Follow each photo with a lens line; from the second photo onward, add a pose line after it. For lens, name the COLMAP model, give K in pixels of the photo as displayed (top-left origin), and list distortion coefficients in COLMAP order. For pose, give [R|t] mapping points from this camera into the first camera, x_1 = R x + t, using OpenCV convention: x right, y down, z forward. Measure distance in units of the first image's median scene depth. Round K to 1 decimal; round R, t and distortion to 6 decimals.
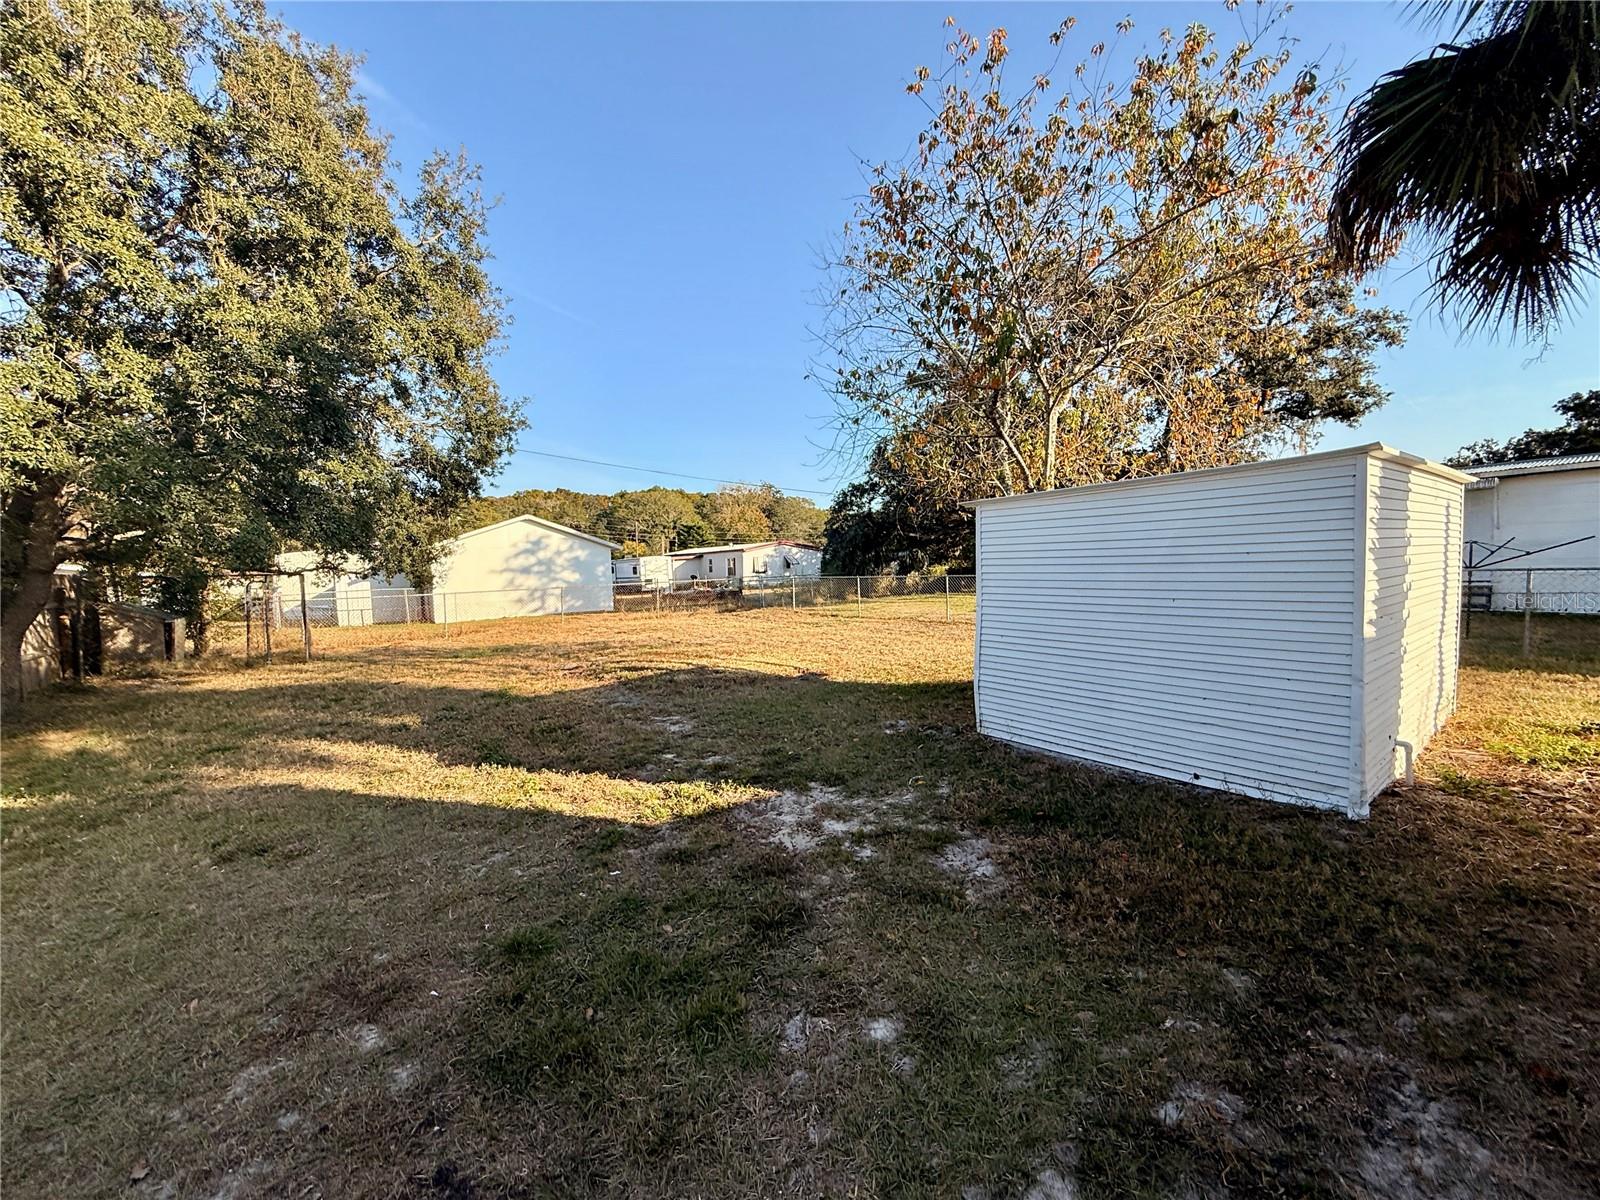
lens RADIAL K [[642.5, 0, 797.6], [0, 642.5, 598.7], [0, 0, 1]] dist [0.000985, -0.000176]
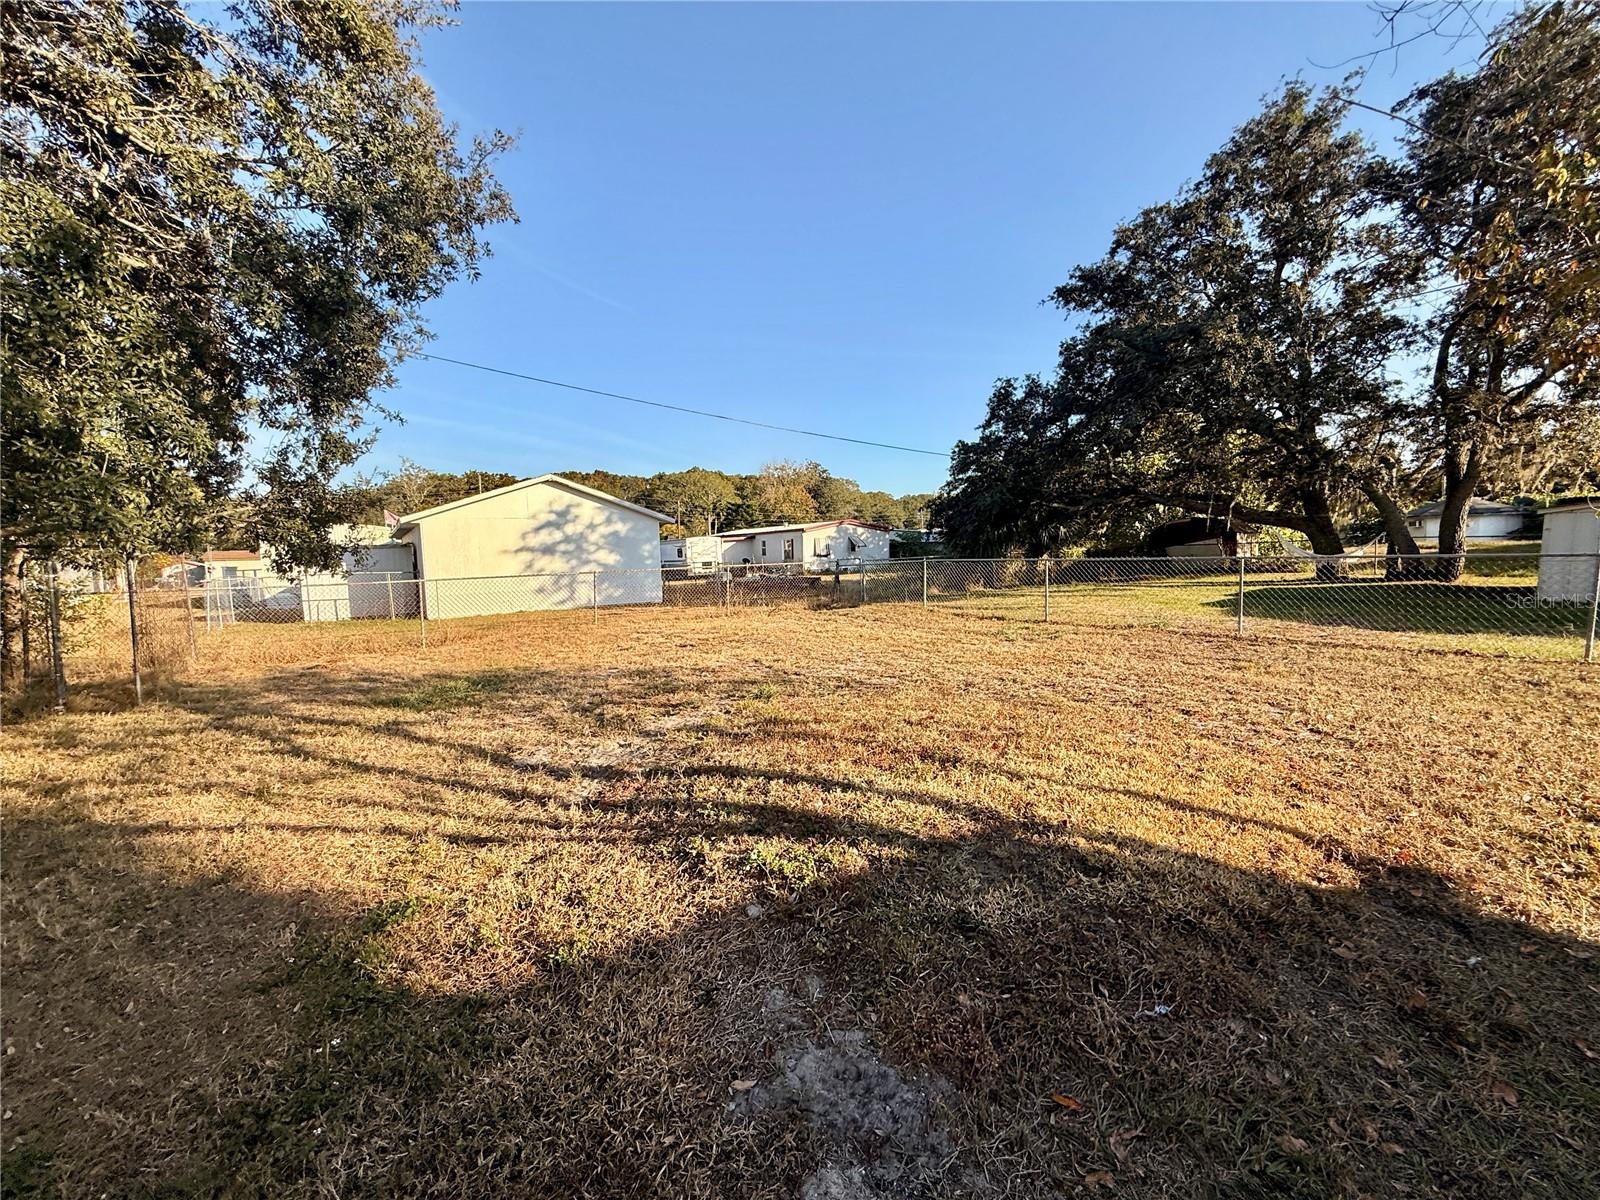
lens RADIAL K [[642.5, 0, 797.6], [0, 642.5, 598.7], [0, 0, 1]] dist [0.000985, -0.000176]
pose [[0.998546, 0.007739, -0.053340, -0.071386], [-0.006487, 0.999700, 0.023605, -0.004892], [0.053507, -0.023224, 0.998297, 0.204944]]
